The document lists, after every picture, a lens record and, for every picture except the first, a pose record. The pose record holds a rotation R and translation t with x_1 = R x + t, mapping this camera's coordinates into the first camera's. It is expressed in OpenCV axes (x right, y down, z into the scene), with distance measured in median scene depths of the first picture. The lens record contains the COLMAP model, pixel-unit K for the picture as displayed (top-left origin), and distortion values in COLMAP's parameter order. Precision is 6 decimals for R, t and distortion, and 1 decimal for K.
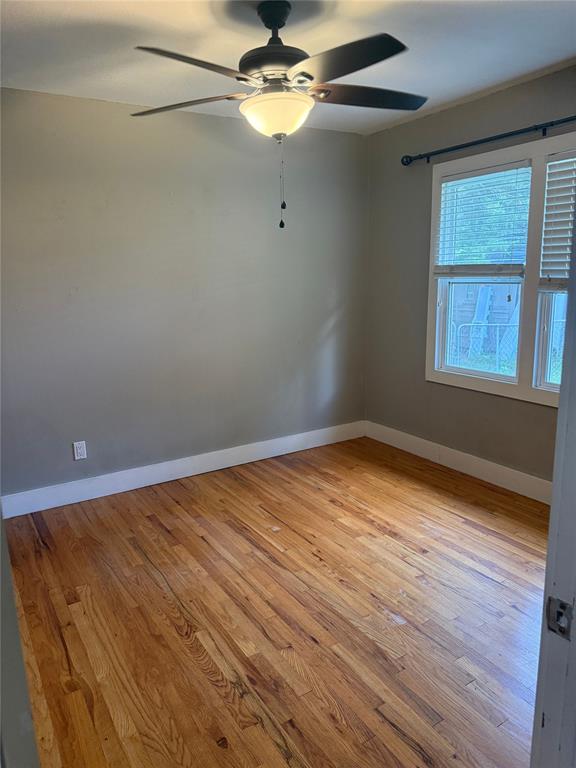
lens RADIAL K [[539.9, 0, 288.4], [0, 539.9, 384.4], [0, 0, 1]] dist [0.035381, -0.046965]
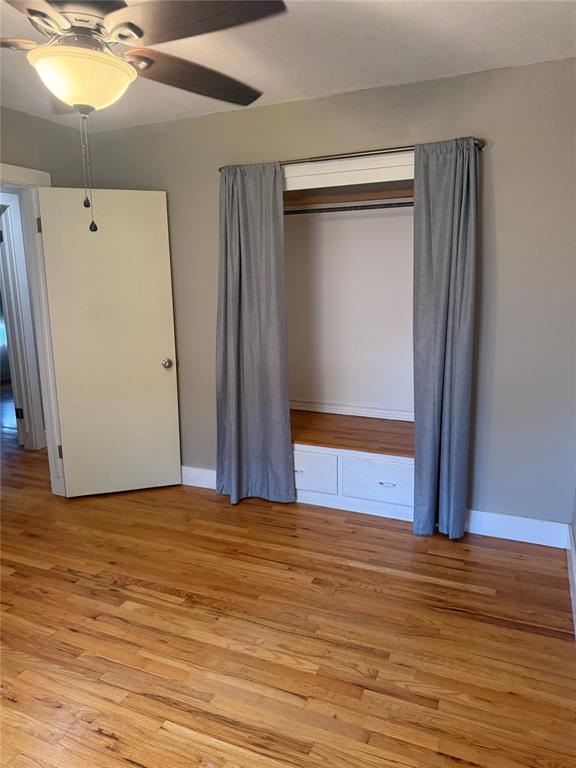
lens RADIAL K [[539.9, 0, 287.6], [0, 539.9, 383.7], [0, 0, 1]] dist [0.035381, -0.046965]
pose [[-0.822747, 0.147771, -0.548864, 0.204085], [-0.082711, 0.924214, 0.372811, -0.394607], [0.562358, 0.352126, -0.748171, 1.745385]]
